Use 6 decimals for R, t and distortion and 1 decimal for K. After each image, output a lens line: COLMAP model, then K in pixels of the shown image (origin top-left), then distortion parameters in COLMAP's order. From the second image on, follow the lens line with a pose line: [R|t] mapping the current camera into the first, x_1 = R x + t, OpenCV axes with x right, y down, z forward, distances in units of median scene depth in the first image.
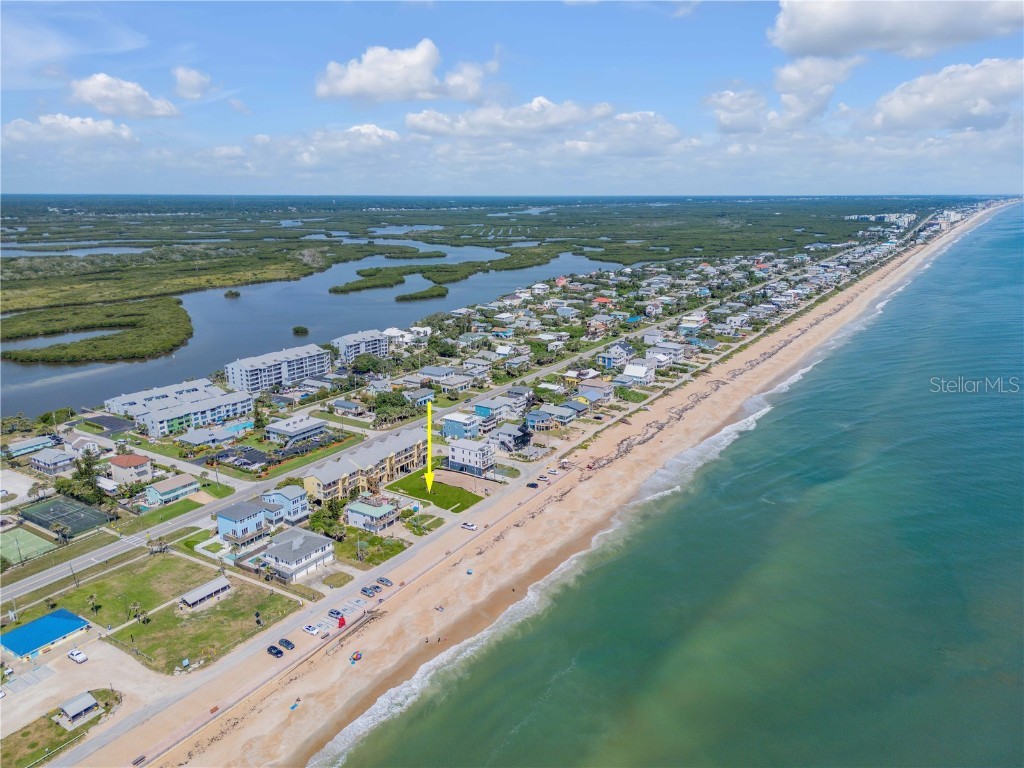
lens RADIAL K [[716.1, 0, 512.0], [0, 716.1, 381.5], [0, 0, 1]] dist [0.084555, -0.082153]
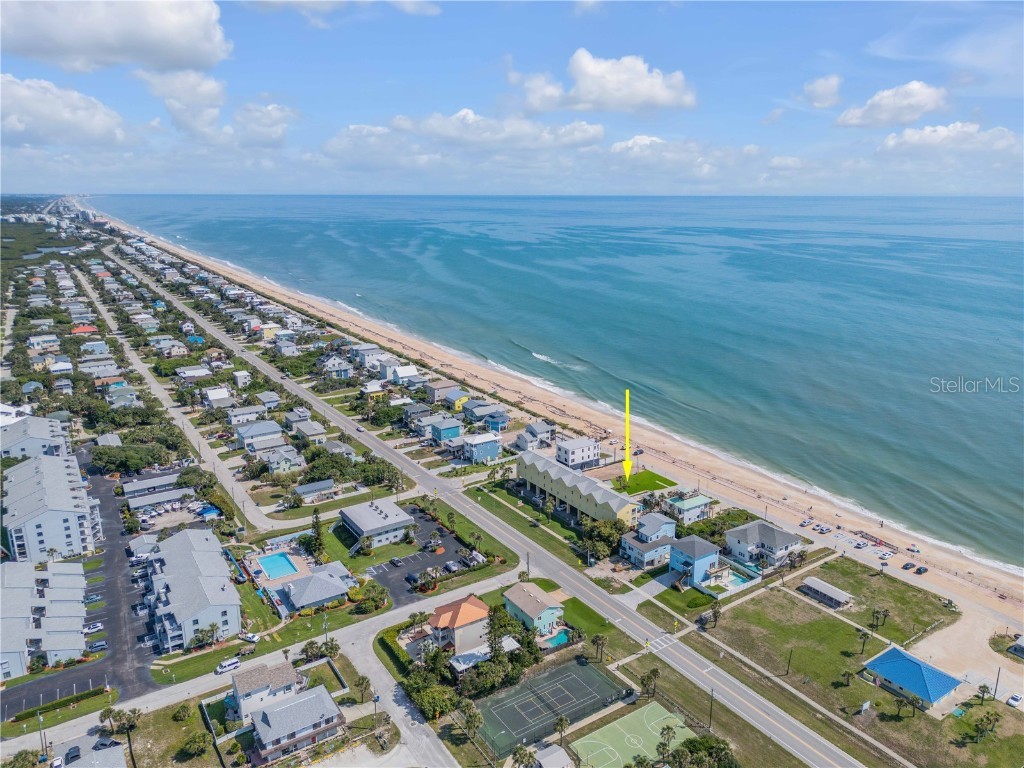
lens RADIAL K [[724.1, 0, 502.5], [0, 724.1, 361.4], [0, 0, 1]] dist [0.086422, -0.103364]
pose [[0.422926, -0.207498, 0.882087, -0.877059], [0.233026, 0.965597, 0.115416, -0.149572], [-0.875690, 0.156737, 0.456729, 0.526809]]
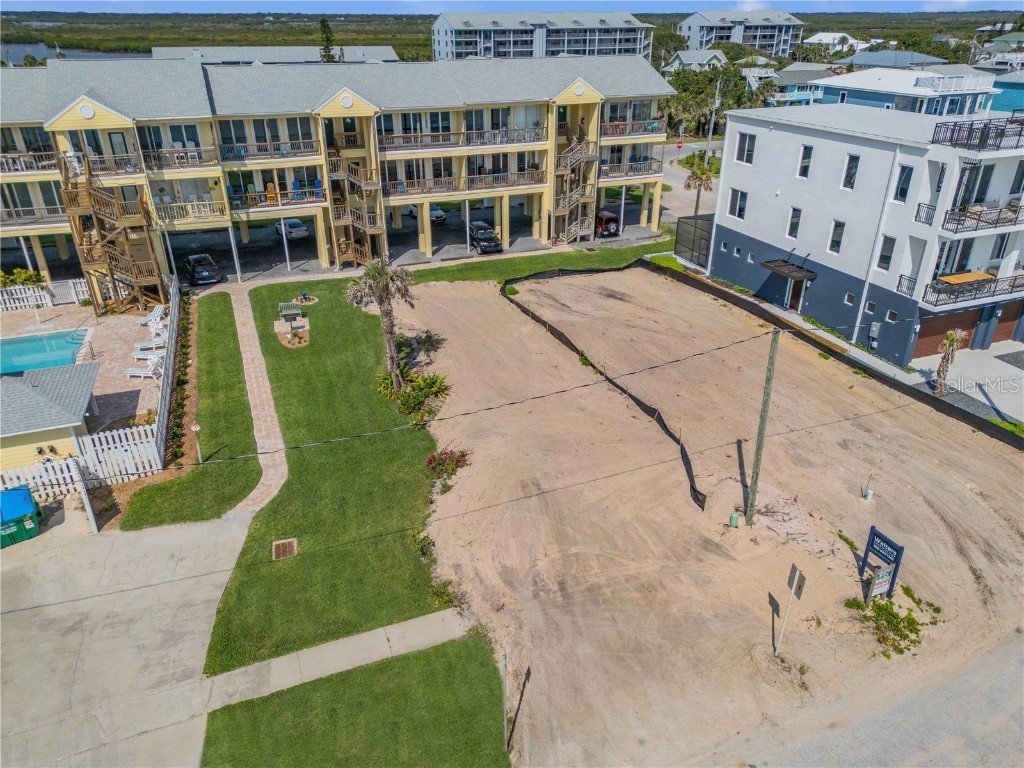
lens RADIAL K [[720.0, 0, 512.0], [0, 720.0, 384.0], [0, 0, 1]] dist [0.087081, -0.087339]
pose [[0.806699, 0.263148, -0.529142, -0.025243], [-0.146298, 0.956443, 0.252613, 0.097314], [0.572568, -0.126370, 0.810059, 0.740869]]
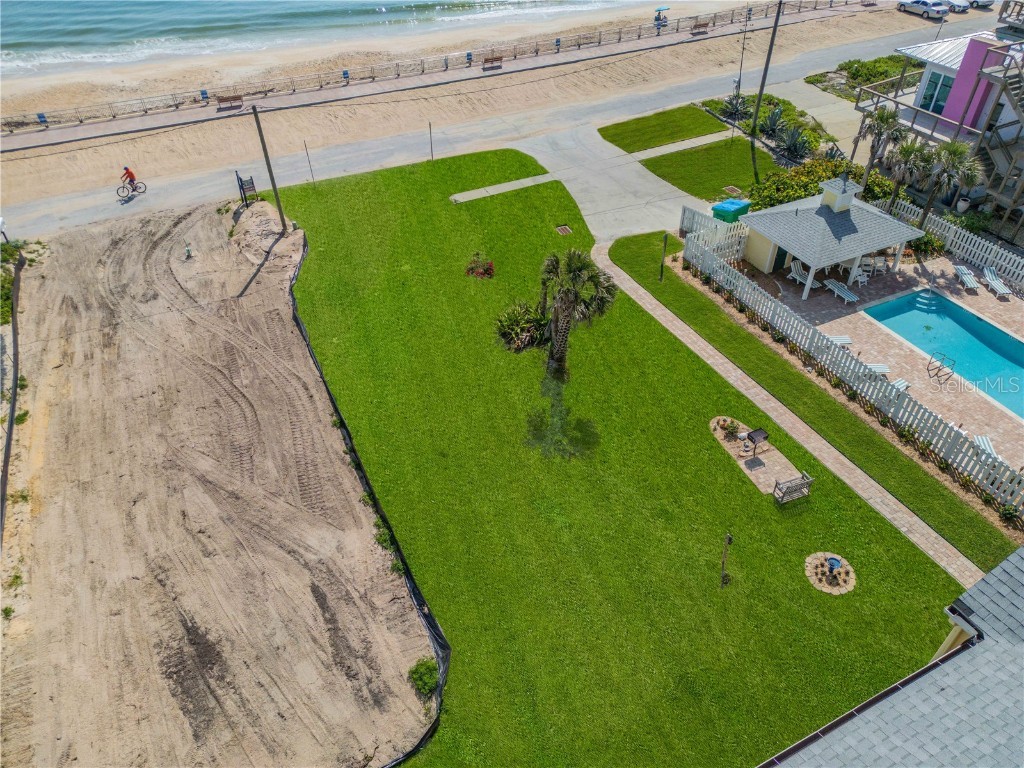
lens RADIAL K [[716.1, 0, 512.0], [0, 716.1, 381.5], [0, 0, 1]] dist [0.084555, -0.082153]
pose [[-0.850587, -0.332327, 0.407505, -0.130932], [0.140481, 0.603184, 0.785133, 0.051499], [-0.506722, 0.725070, -0.466375, 0.867801]]
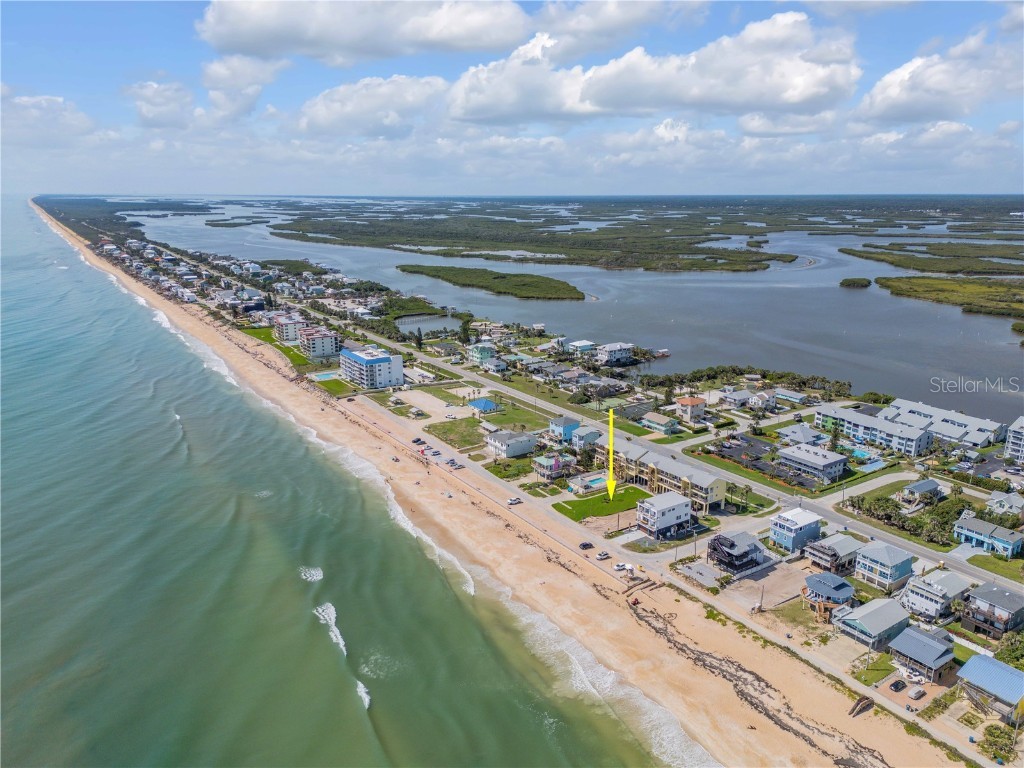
lens RADIAL K [[724.1, 0, 502.5], [0, 724.1, 361.4], [0, 0, 1]] dist [0.086422, -0.103364]
pose [[-0.414235, 0.203902, -0.887036, 0.650983], [-0.227121, 0.920595, 0.317679, -0.252203], [0.881377, 0.333058, -0.335033, 0.934387]]
